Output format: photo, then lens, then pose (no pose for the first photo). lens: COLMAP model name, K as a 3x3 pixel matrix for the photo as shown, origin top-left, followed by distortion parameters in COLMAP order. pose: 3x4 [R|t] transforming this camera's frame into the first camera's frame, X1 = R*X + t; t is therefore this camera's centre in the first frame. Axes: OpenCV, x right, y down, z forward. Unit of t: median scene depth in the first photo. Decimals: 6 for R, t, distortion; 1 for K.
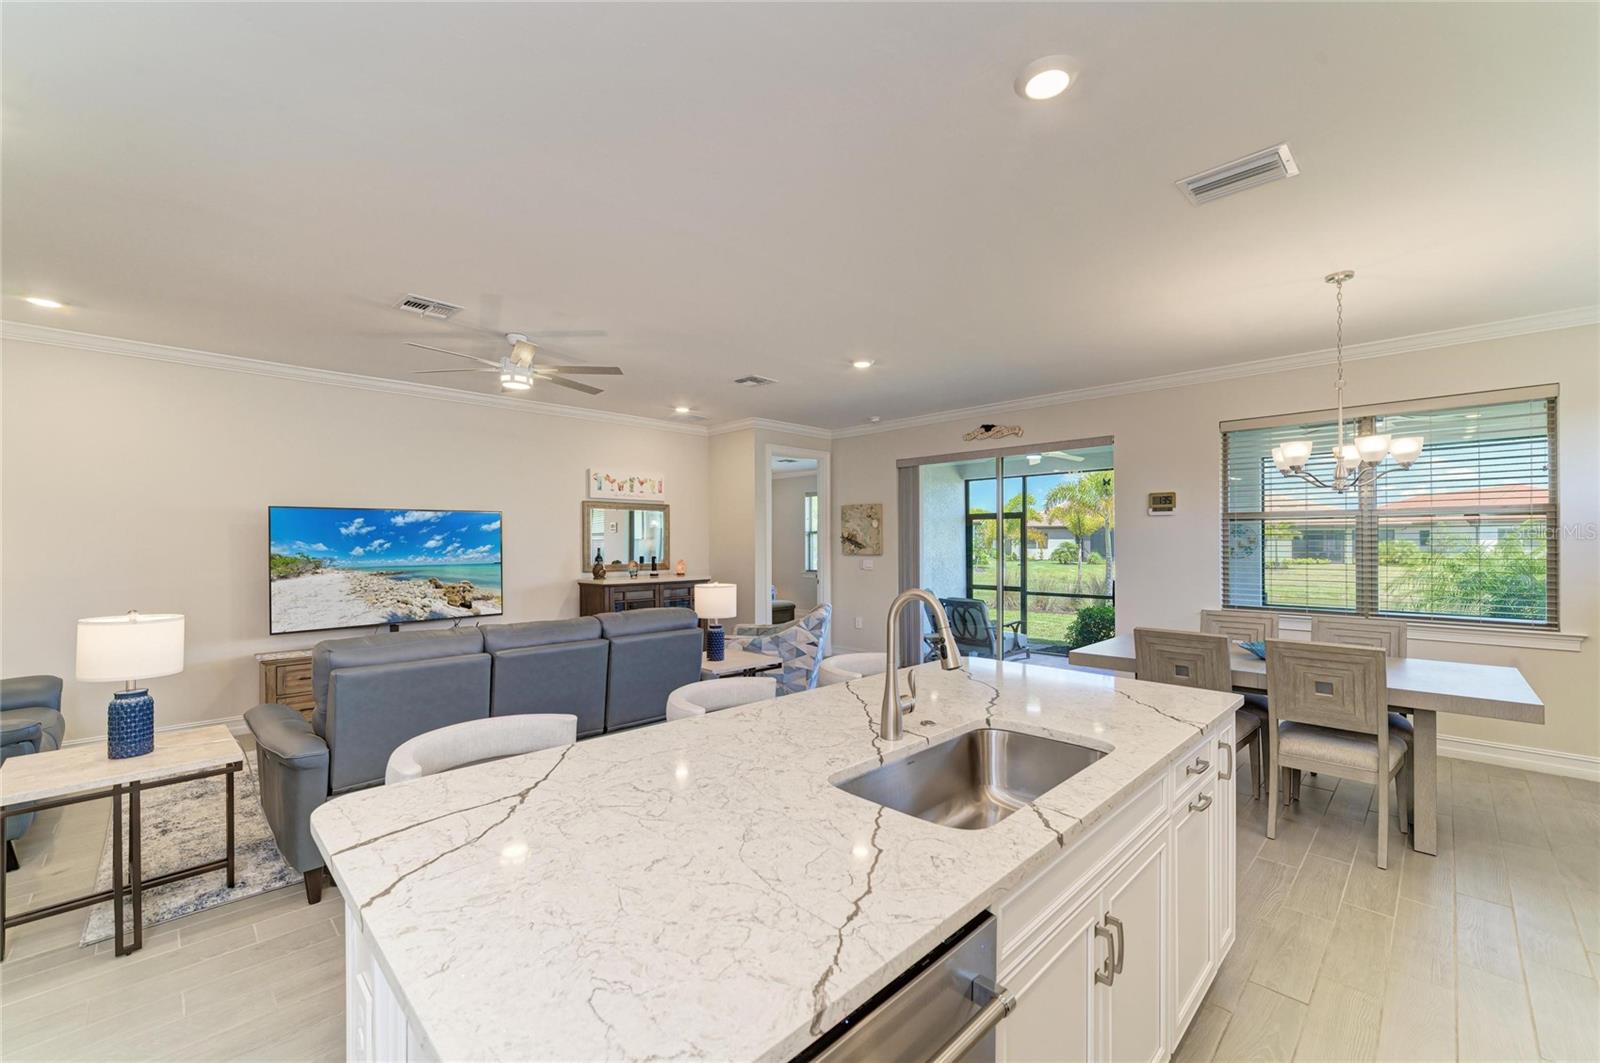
lens RADIAL K [[648.6, 0, 812.3], [0, 648.6, 536.6], [0, 0, 1]] dist [-0.014808, 0.006402]
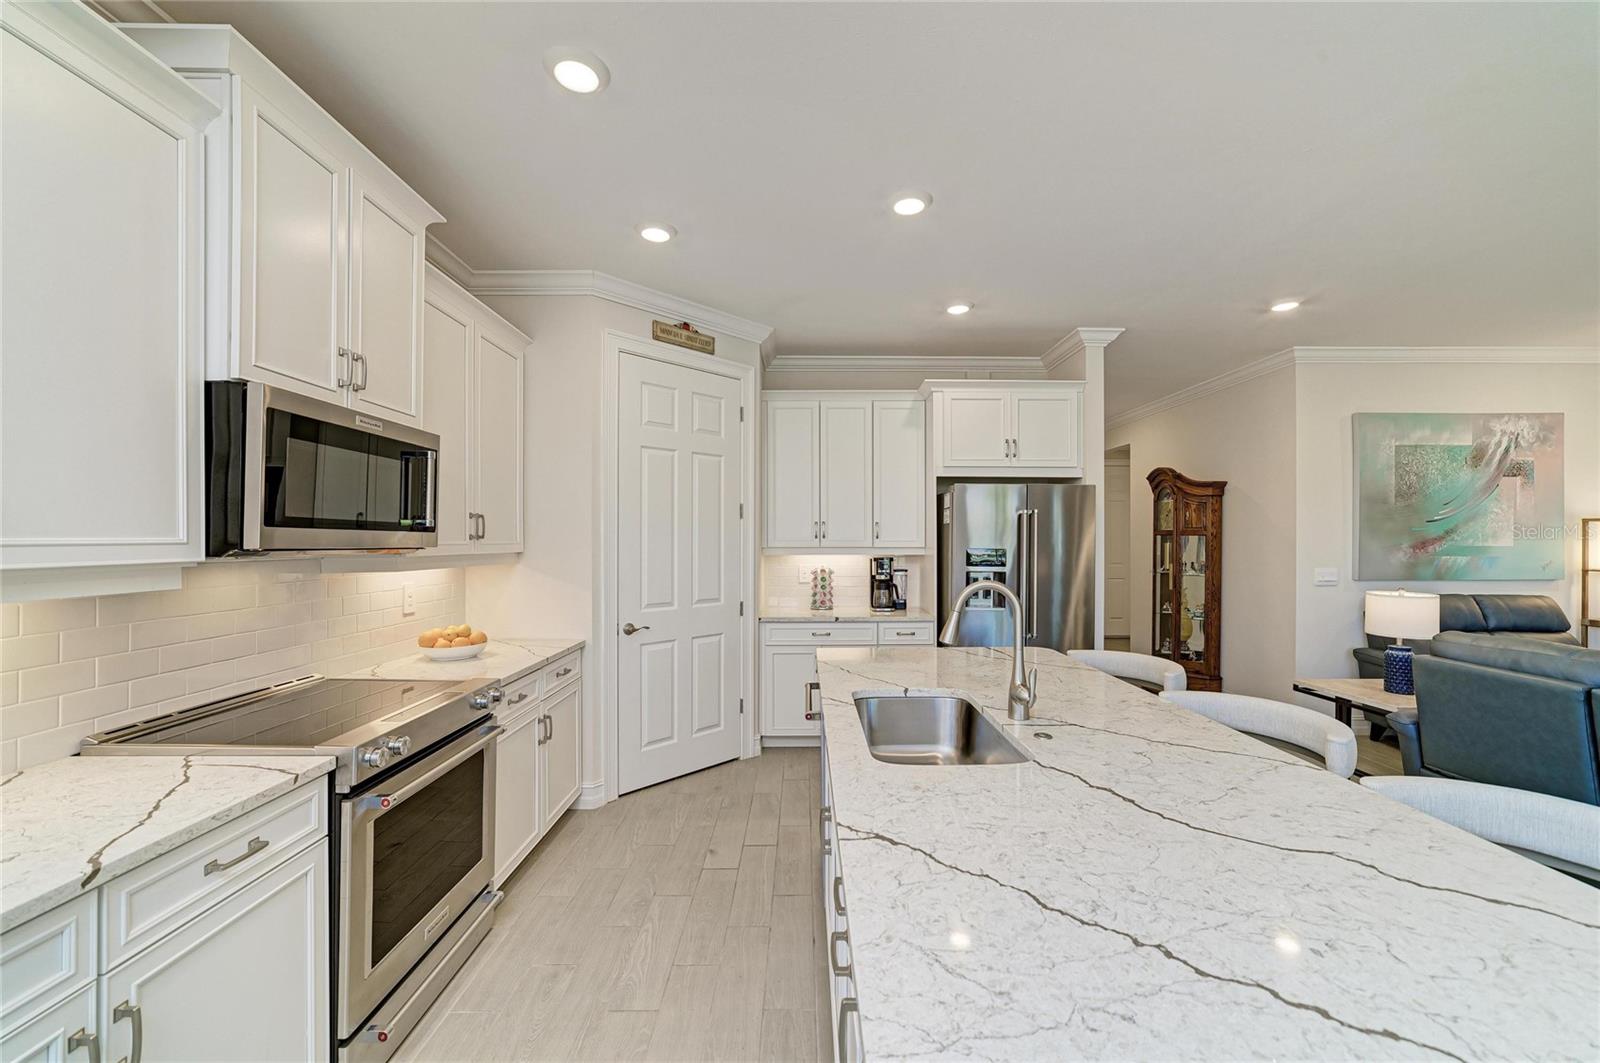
lens RADIAL K [[625.3, 0, 805.1], [0, 625.3, 539.7], [0, 0, 1]] dist [-0.017430, 0.007575]
pose [[-0.707607, 0.002036, -0.706603, 0.366085], [0.007288, 0.999964, -0.004417, 0.003481], [0.706568, -0.008275, -0.707596, 0.486951]]
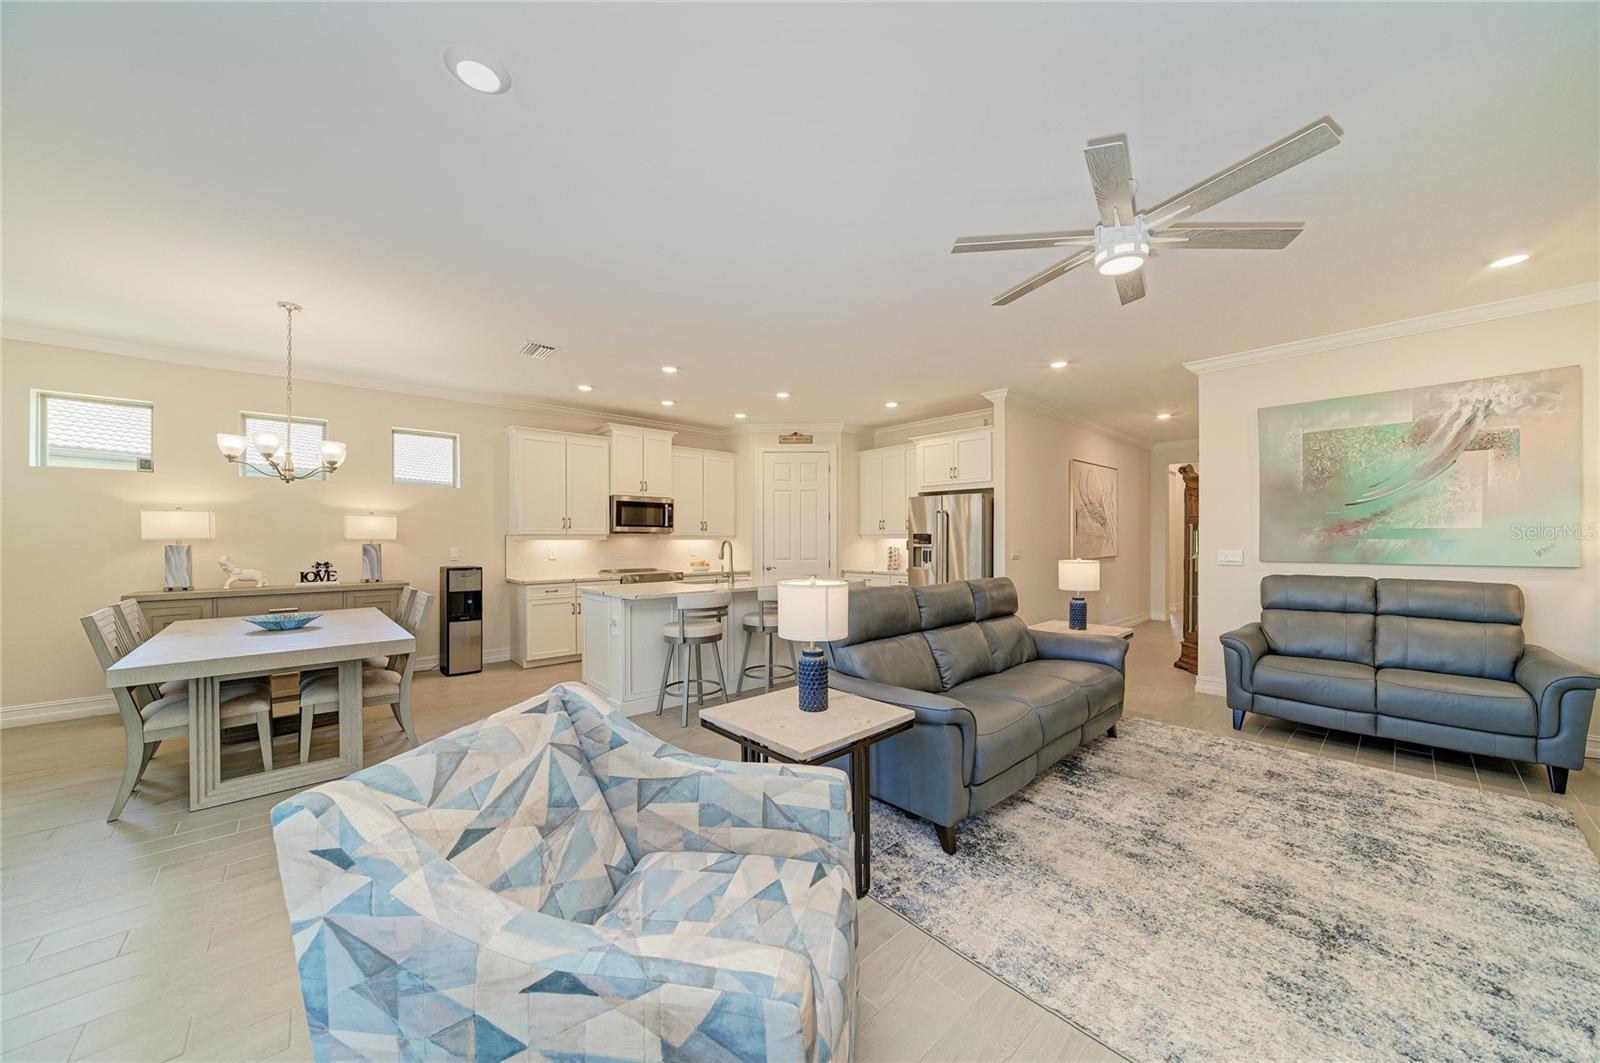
lens RADIAL K [[559.7, 0, 806.4], [0, 559.7, 538.2], [0, 0, 1]] dist [-0.015467, 0.003216]
pose [[-0.998682, 0.002807, 0.051250, -0.140773], [0.002254, 0.999939, -0.010837, 0.034257], [-0.051277, -0.010707, -0.998627, 1.300007]]
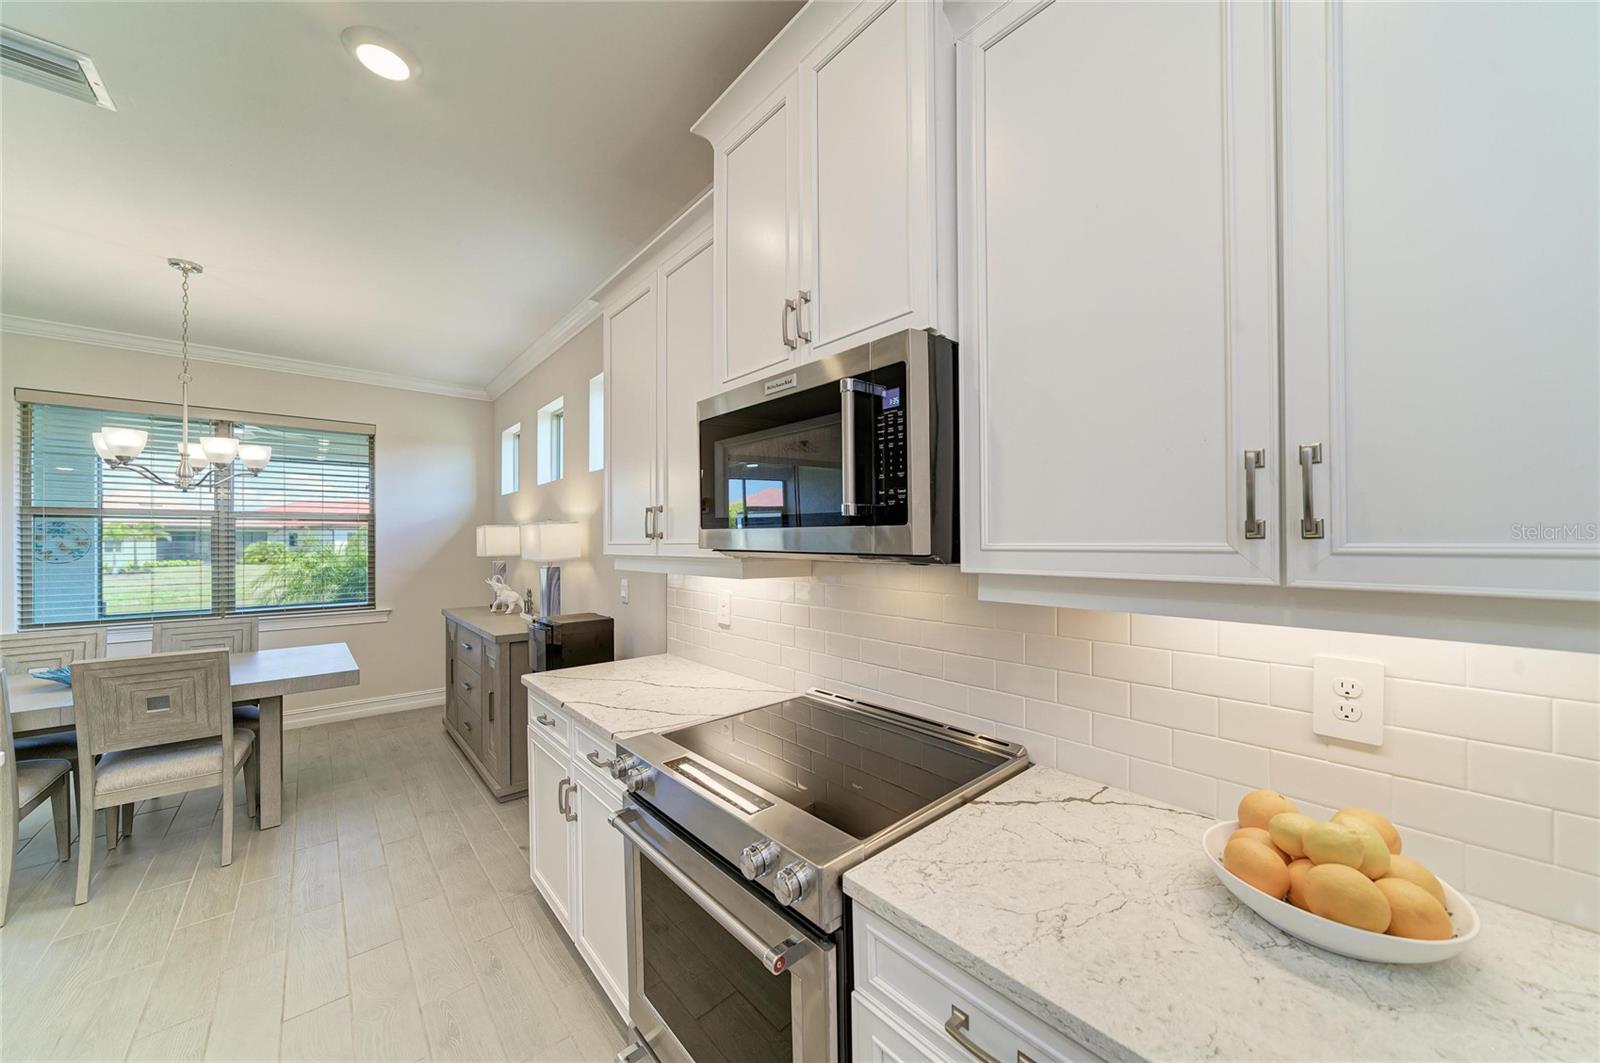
lens RADIAL K [[559.7, 0, 803.8], [0, 559.7, 545.4], [0, 0, 1]] dist [-0.015467, 0.003216]
pose [[0.066898, -0.008108, 0.997727, 0.043001], [-0.004653, 0.999954, 0.008438, 0.000135], [-0.997749, -0.005207, 0.066857, 0.018263]]
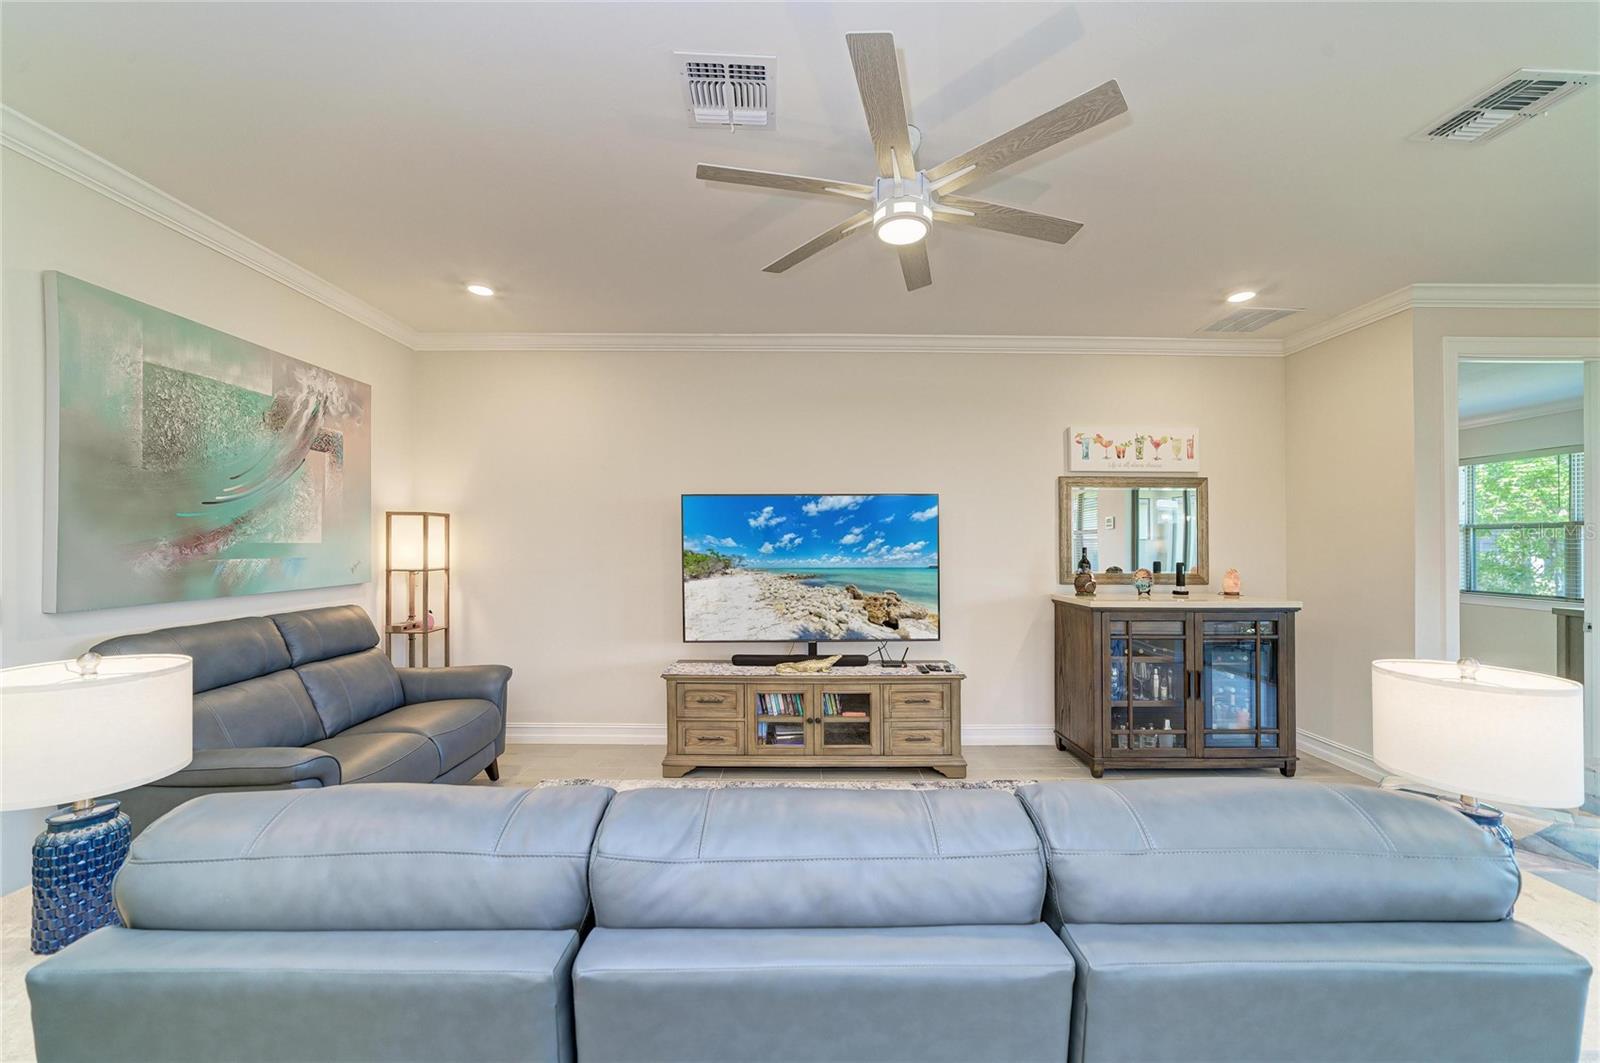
lens RADIAL K [[571.4, 0, 800.1], [0, 571.4, 545.2], [0, 0, 1]] dist [-0.021112, 0.002997]
pose [[0.701252, 0.008115, -0.712868, -0.160304], [-0.000197, 0.999937, 0.011189, 0.011449], [0.712914, -0.007706, 0.701209, 0.516712]]
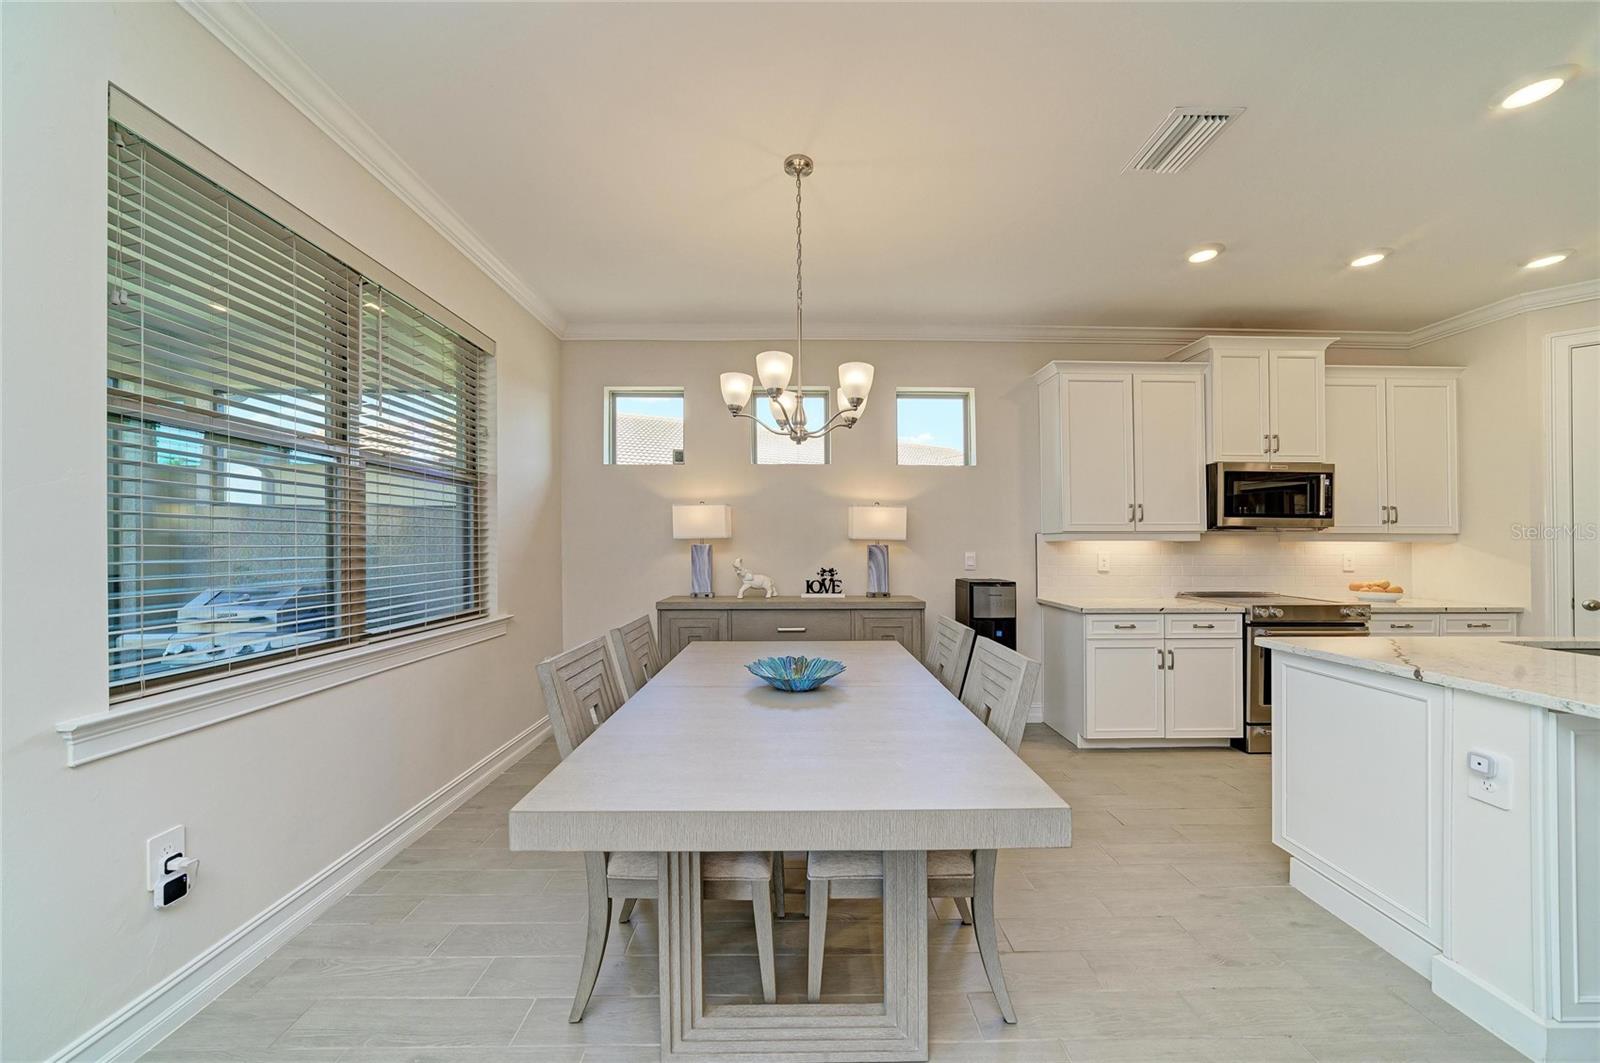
lens RADIAL K [[571.4, 0, 805.3], [0, 571.4, 539.9], [0, 0, 1]] dist [-0.021112, 0.002997]
pose [[-0.712013, 0.004250, 0.702154, 0.218067], [-0.007766, 0.999873, -0.013927, 0.036361], [-0.702123, -0.015369, -0.711889, 0.961289]]
